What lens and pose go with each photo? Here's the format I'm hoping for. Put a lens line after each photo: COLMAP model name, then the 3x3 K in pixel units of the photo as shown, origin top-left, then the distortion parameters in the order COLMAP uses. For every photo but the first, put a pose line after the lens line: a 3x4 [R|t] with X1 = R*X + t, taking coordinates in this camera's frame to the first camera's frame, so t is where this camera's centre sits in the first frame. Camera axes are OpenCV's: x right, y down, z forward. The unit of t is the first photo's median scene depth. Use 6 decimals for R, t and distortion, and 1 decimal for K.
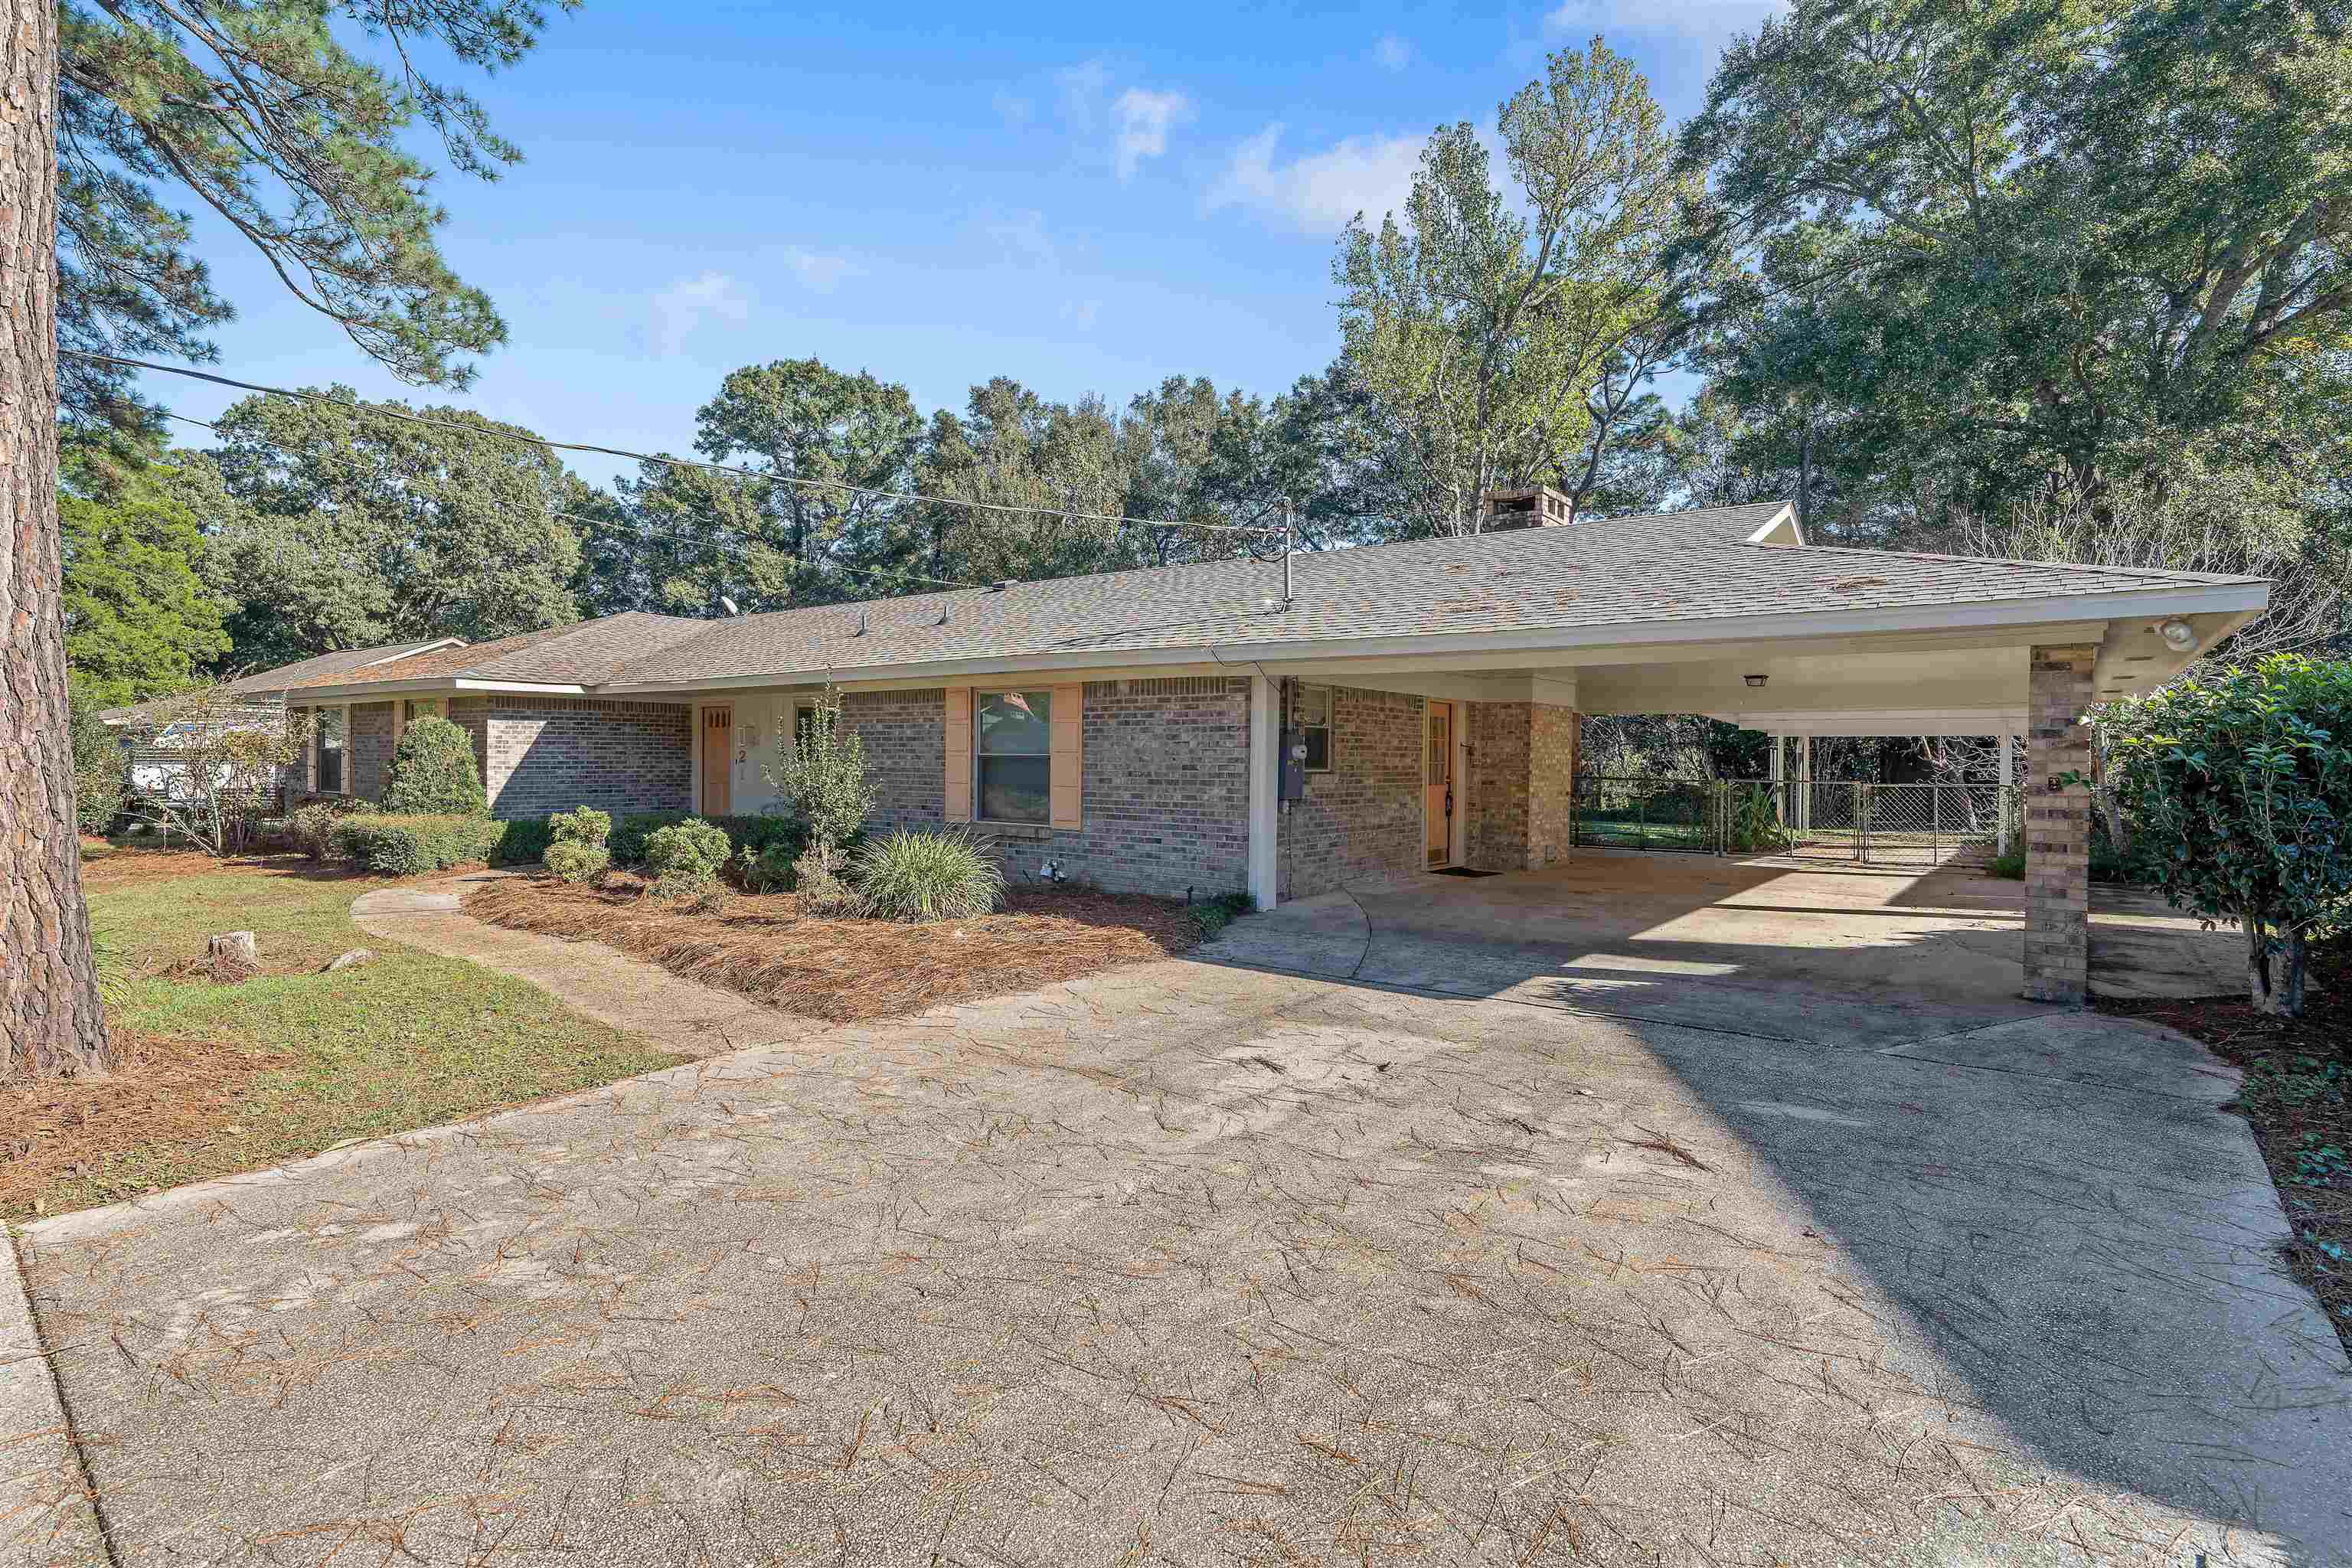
lens RADIAL K [[1185.3, 0, 1168.3], [0, 1185.3, 772.6], [0, 0, 1]] dist [-0.004852, 0.000631]
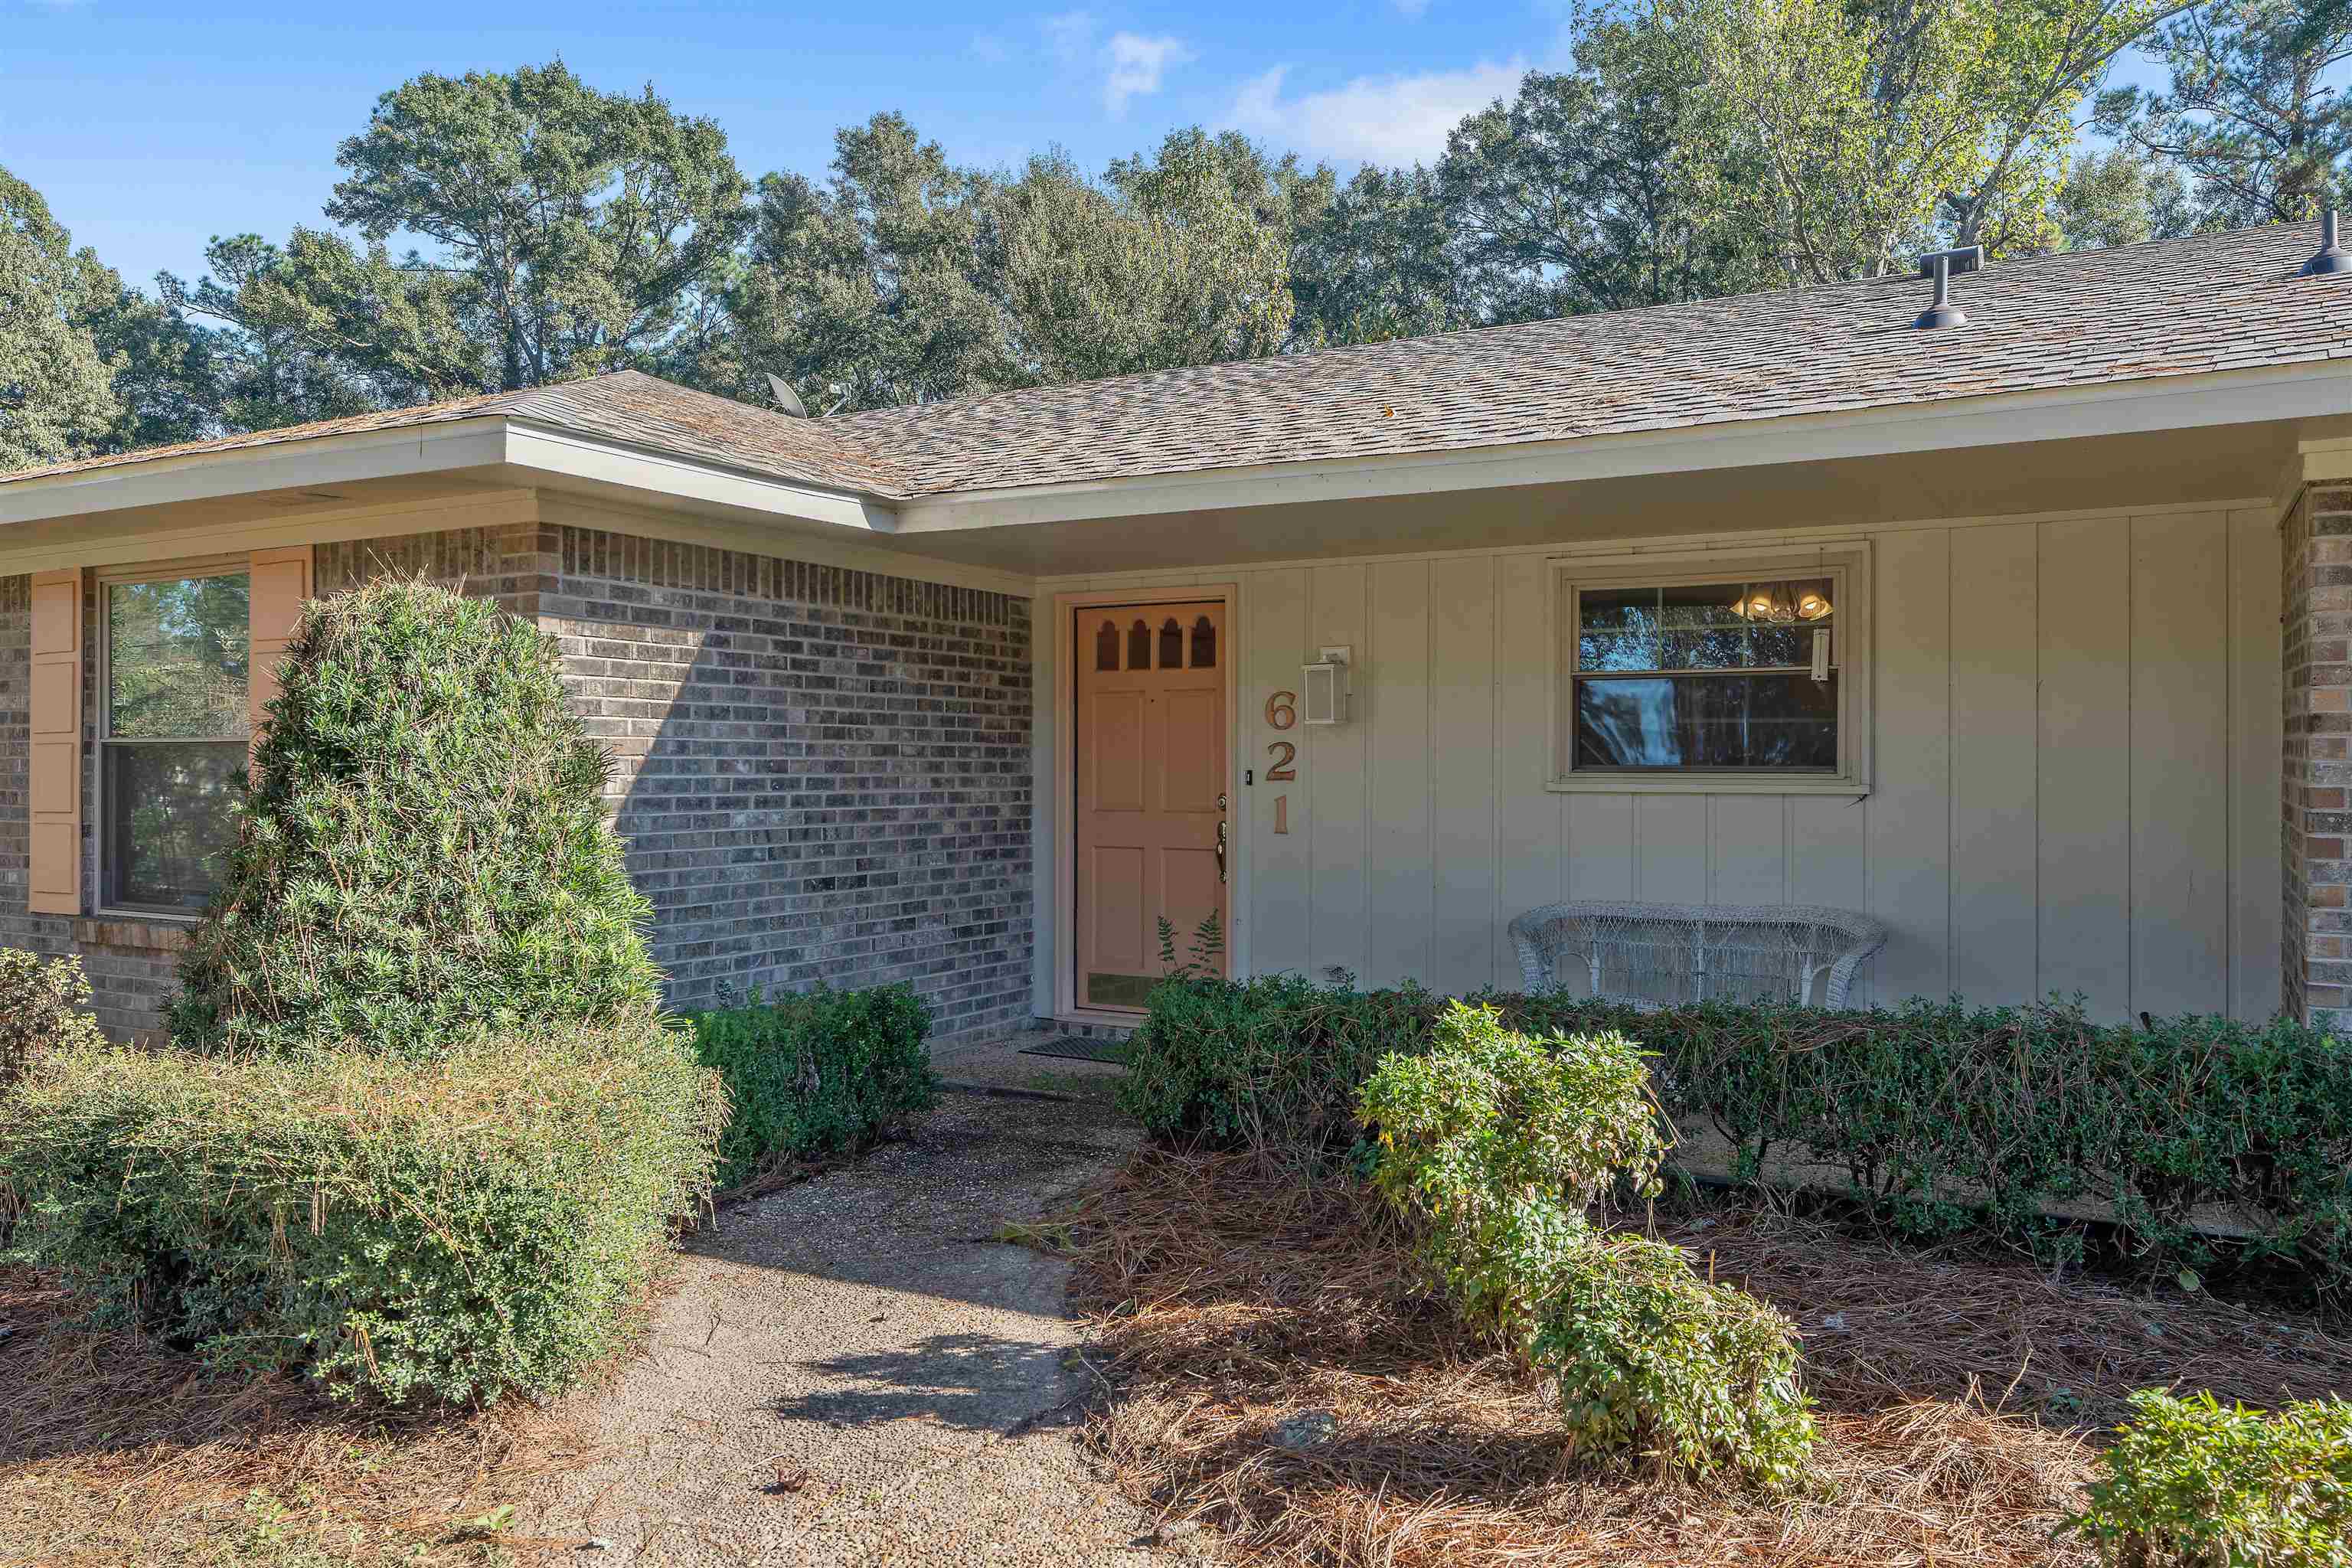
lens RADIAL K [[1721.8, 0, 1196.0], [0, 1721.8, 773.2], [0, 0, 1]] dist [-0.015525, 0.014586]
pose [[0.988757, -0.006955, 0.149367, -0.325564], [0.008783, 0.999894, -0.011587, -0.004027], [-0.149271, 0.012768, 0.988714, 0.408548]]
